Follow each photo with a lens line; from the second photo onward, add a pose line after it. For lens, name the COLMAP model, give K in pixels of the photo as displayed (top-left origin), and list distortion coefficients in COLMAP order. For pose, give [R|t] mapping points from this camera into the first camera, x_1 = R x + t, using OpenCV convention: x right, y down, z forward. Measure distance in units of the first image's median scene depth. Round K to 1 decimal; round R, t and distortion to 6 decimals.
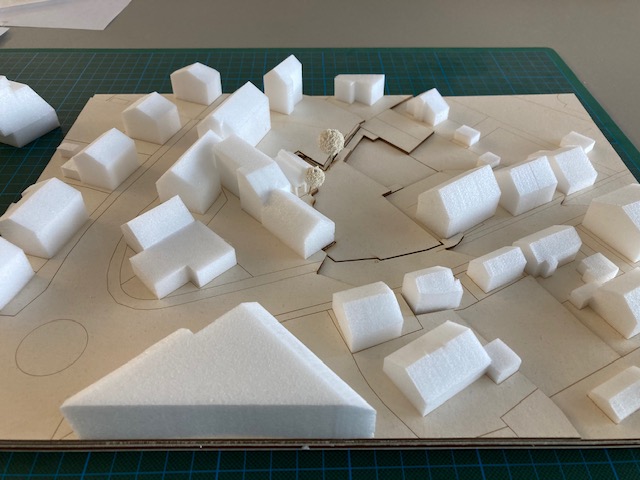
lens RADIAL K [[536.2, 0, 319.1], [0, 536.2, 240.6], [0, 0, 1]] dist [-0.011279, -0.022212]
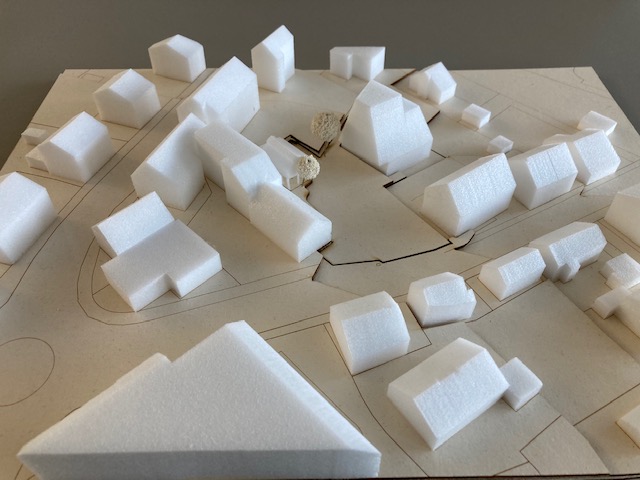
lens RADIAL K [[536.2, 0, 321.2], [0, 536.2, 239.4], [0, 0, 1]] dist [-0.011279, -0.022212]
pose [[0.999893, -0.008689, 0.011796, 0.001259], [0.007928, 0.997975, 0.063106, -0.061428], [-0.012321, -0.063006, 0.997937, 0.109361]]
